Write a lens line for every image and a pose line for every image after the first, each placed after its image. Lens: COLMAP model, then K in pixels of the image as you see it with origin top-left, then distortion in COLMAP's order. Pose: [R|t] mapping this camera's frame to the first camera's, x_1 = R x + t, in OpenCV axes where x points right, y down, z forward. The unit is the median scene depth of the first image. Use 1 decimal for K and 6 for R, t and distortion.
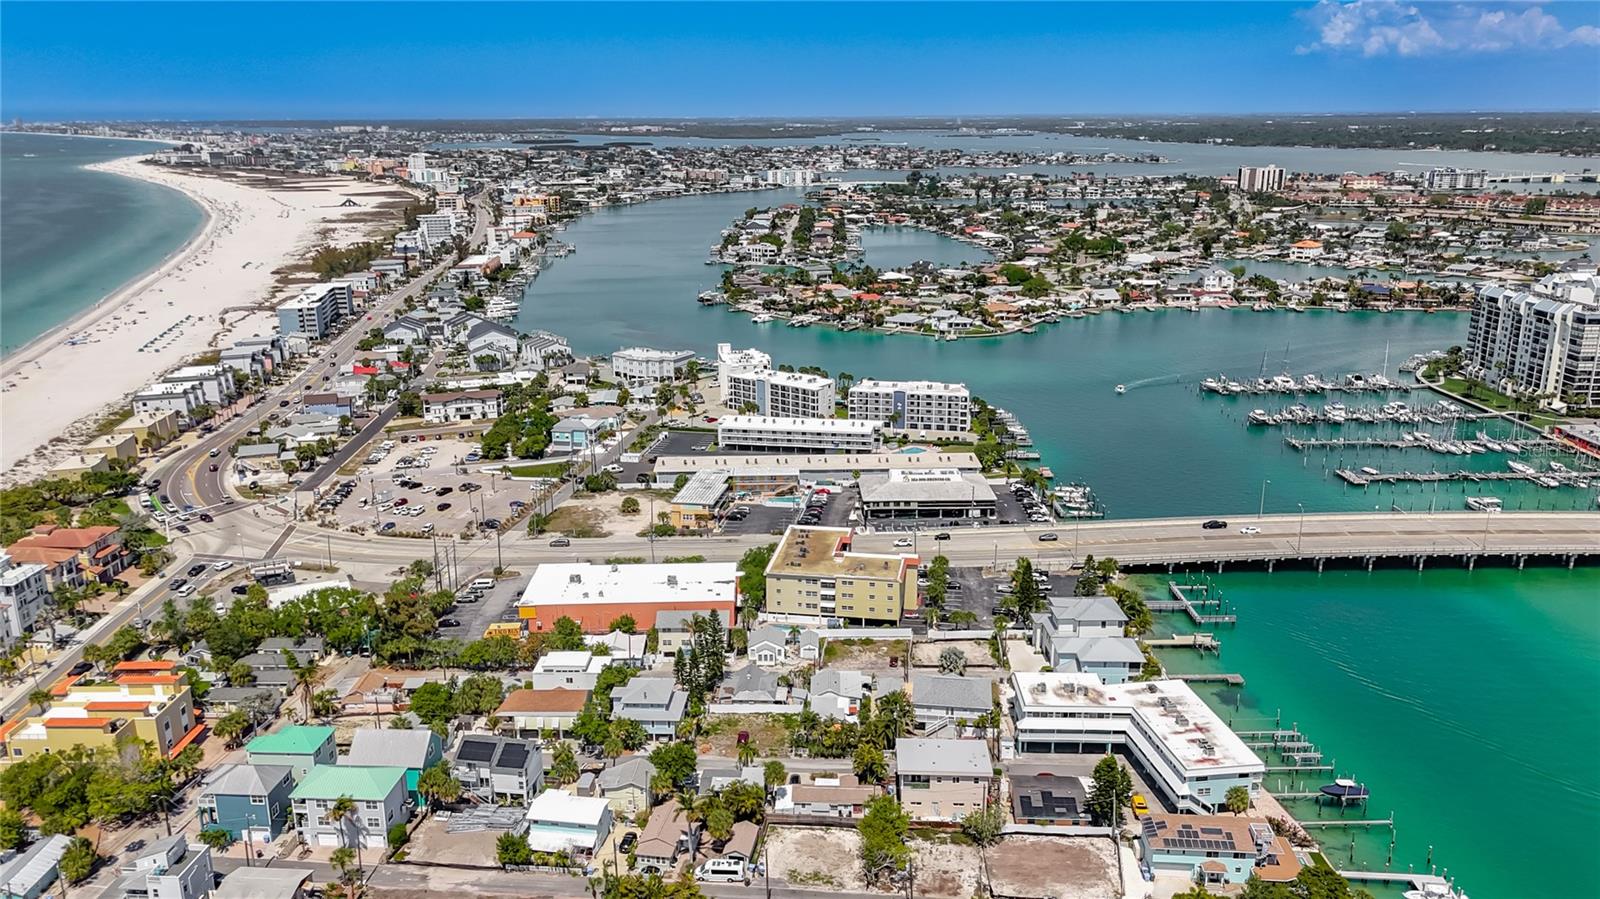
lens RADIAL K [[1190.1, 0, 800.0], [0, 1190.1, 449.5], [0, 0, 1]] dist [0.082692, -0.078547]
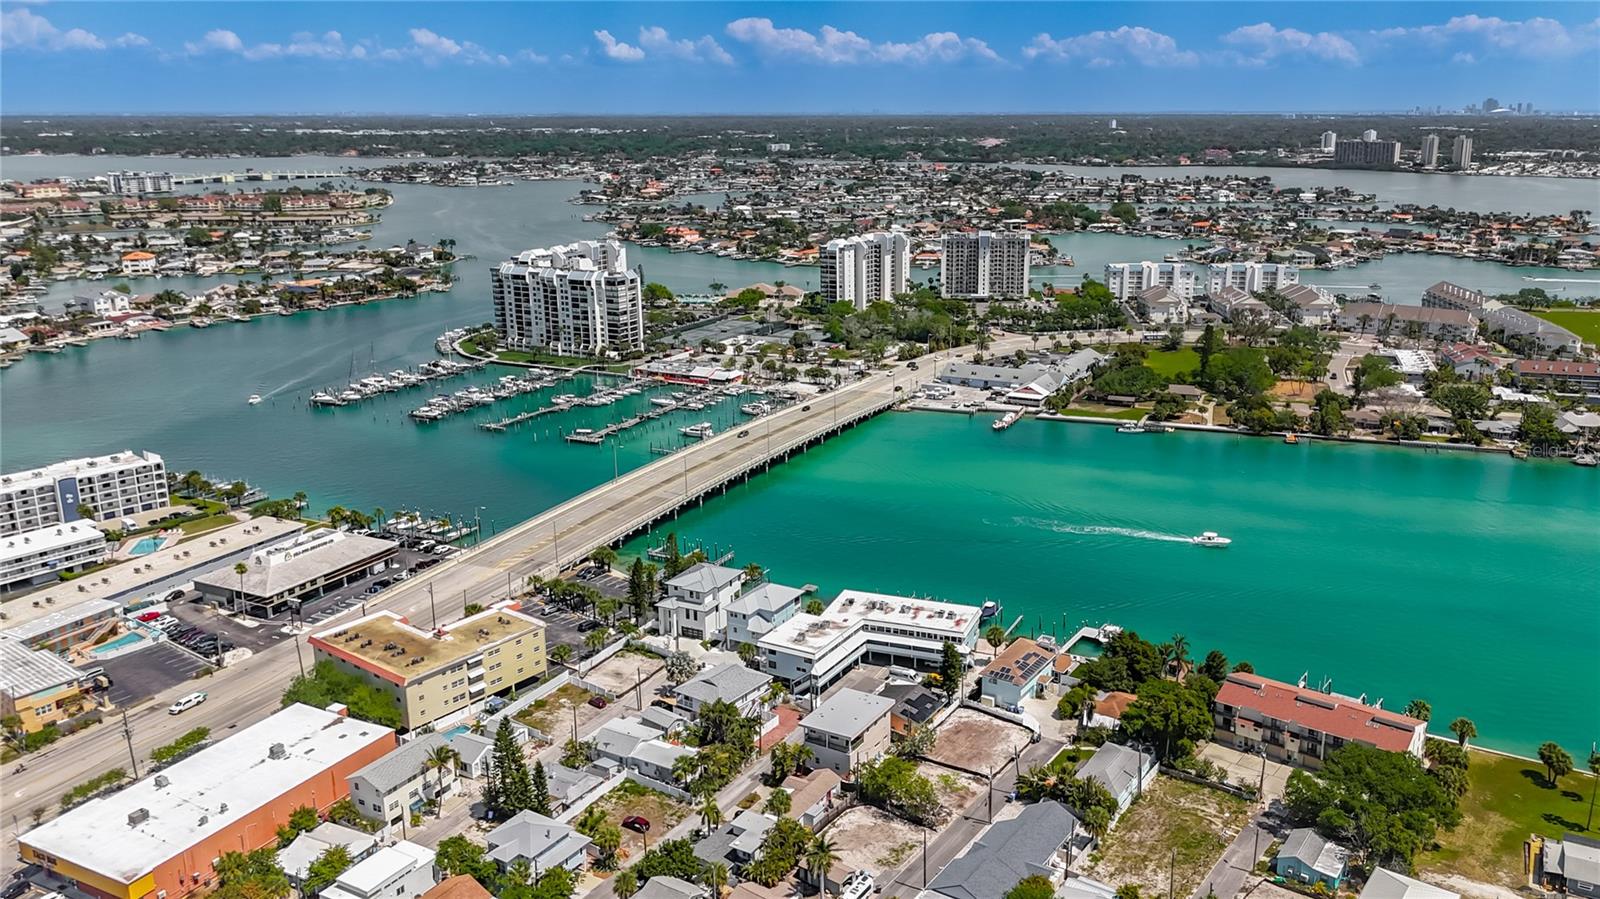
lens RADIAL K [[1221.6, 0, 868.6], [0, 1221.6, 419.5], [0, 0, 1]] dist [0.068017, -0.077347]
pose [[0.457140, -0.215528, 0.862885, -0.420310], [0.241408, 0.963840, 0.112851, -0.062311], [-0.856005, 0.156719, 0.492640, 0.229569]]
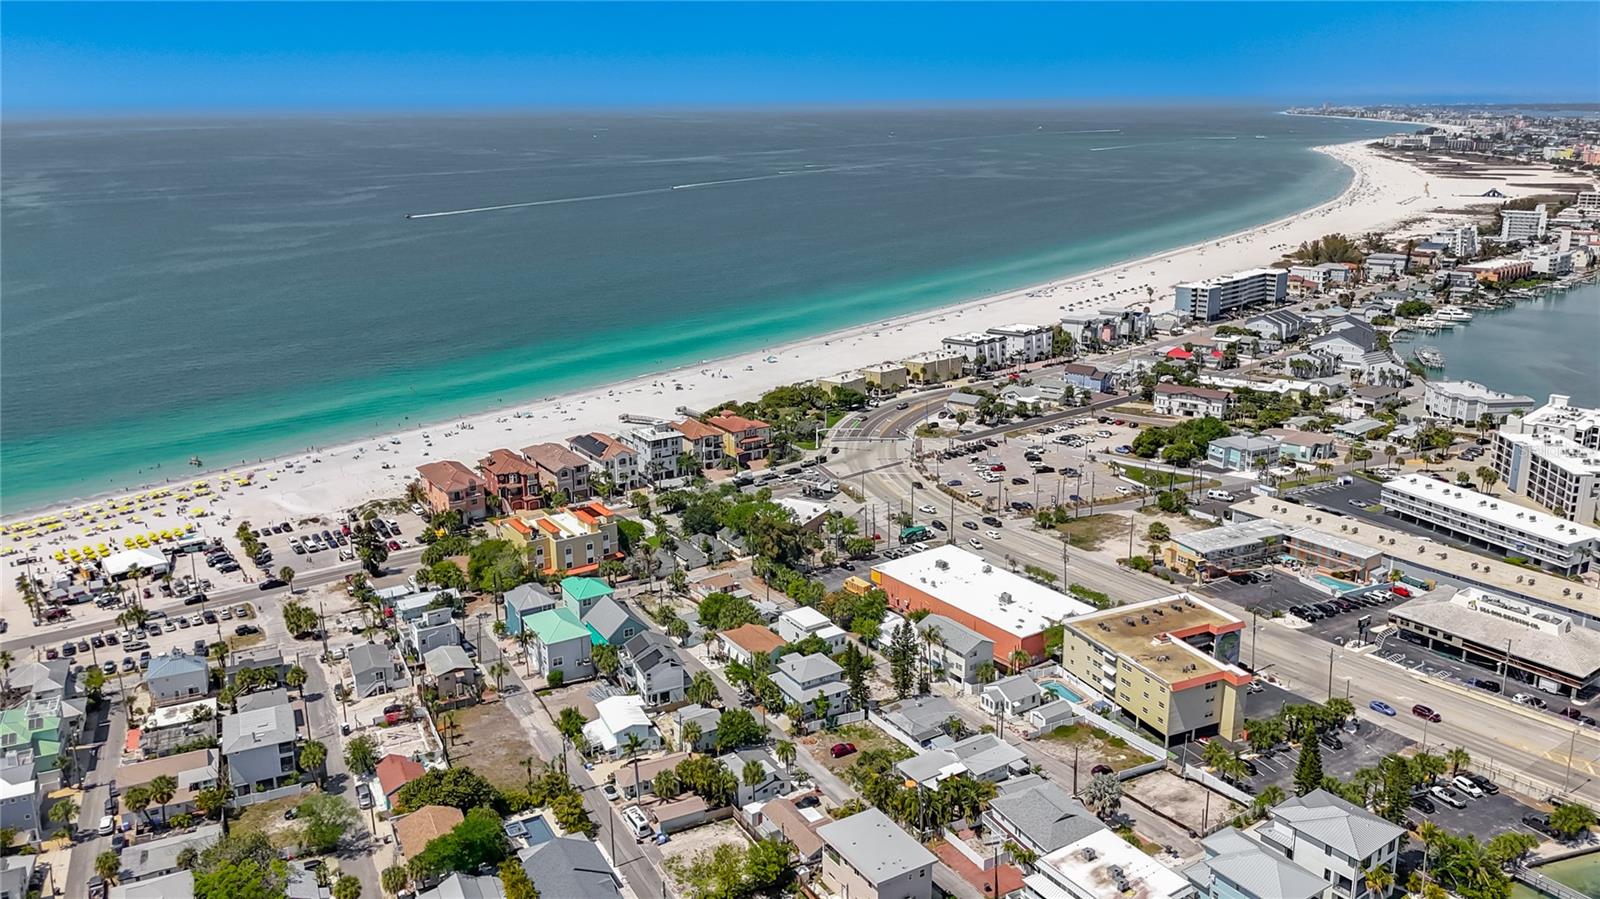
lens RADIAL K [[1188.1, 0, 795.9], [0, 1188.1, 427.9], [0, 0, 1]] dist [0.081391, -0.113624]
pose [[0.570498, 0.218086, -0.791815, 0.395894], [-0.219834, 0.969471, 0.108627, -0.066175], [0.791331, 0.112096, 0.601024, 0.223259]]
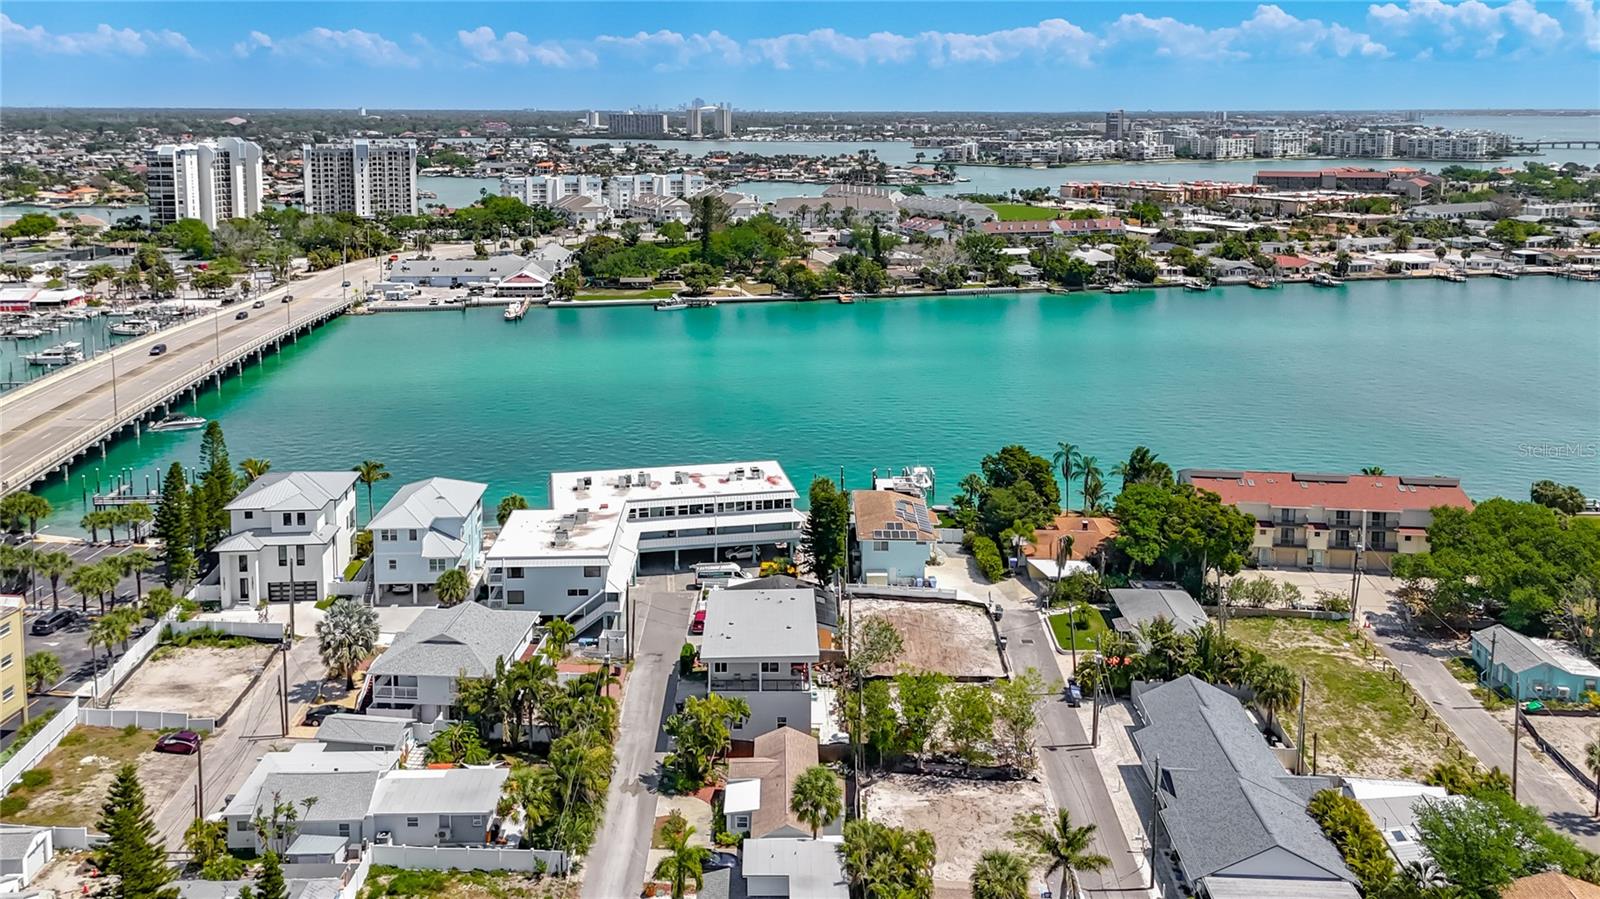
lens RADIAL K [[1235.9, 0, 776.8], [0, 1235.9, 226.0], [0, 0, 1]] dist [0.038106, -0.006210]
pose [[-0.054262, -0.086999, 0.994729, -0.258151], [0.264035, 0.959489, 0.098320, 0.008196], [-0.962985, 0.267979, -0.029092, 0.536637]]
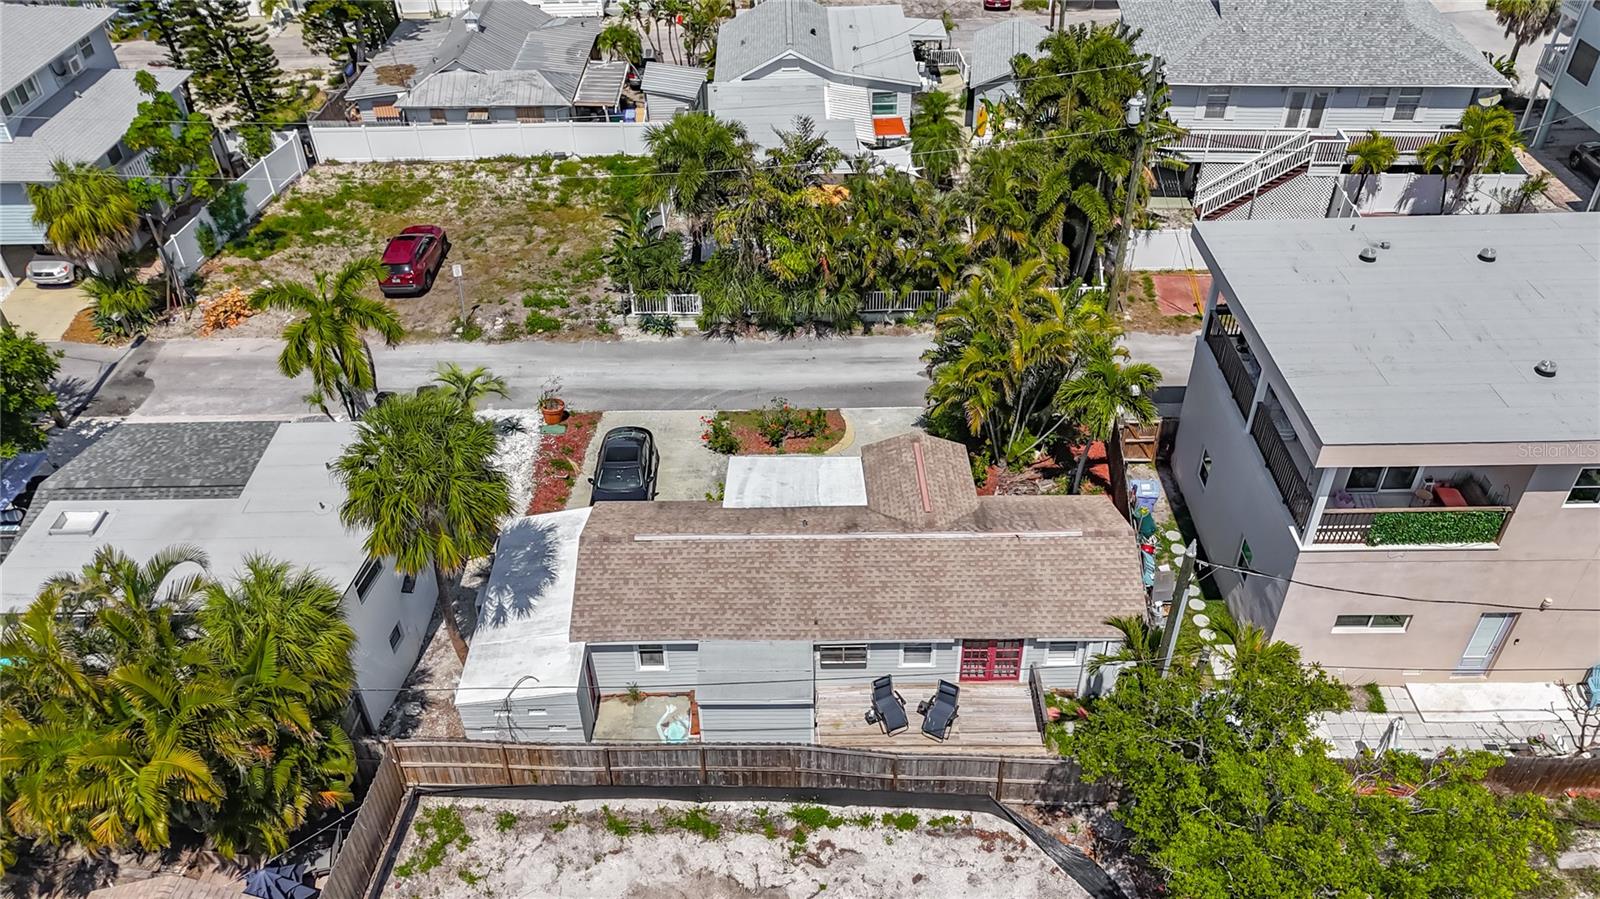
lens RADIAL K [[1190.1, 0, 800.0], [0, 1190.1, 449.5], [0, 0, 1]] dist [0.082692, -0.078547]
pose [[0.998796, -0.037850, 0.031205, 0.010394], [0.022932, 0.922606, 0.385062, 0.117469], [-0.043365, -0.383883, 0.922363, 0.479412]]
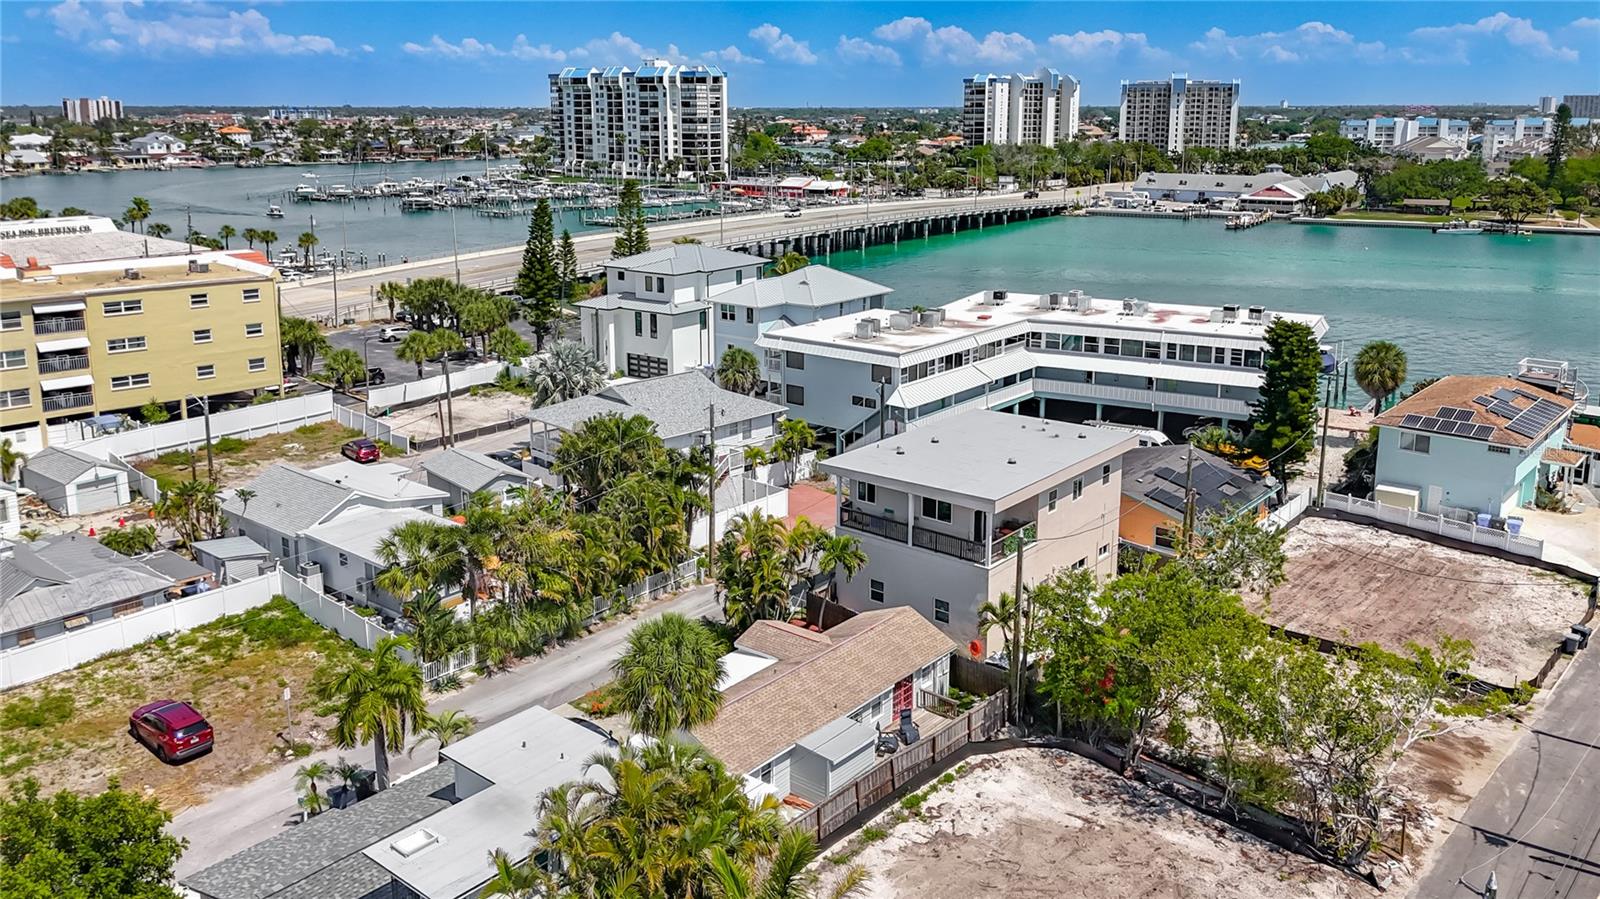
lens RADIAL K [[1207.9, 0, 811.9], [0, 1207.9, 355.0], [0, 0, 1]] dist [0.051211, -0.070129]
pose [[0.598268, -0.150349, 0.787064, -0.092119], [0.208035, 0.977702, 0.028633, 0.118115], [-0.773819, 0.146607, 0.616206, 0.464307]]
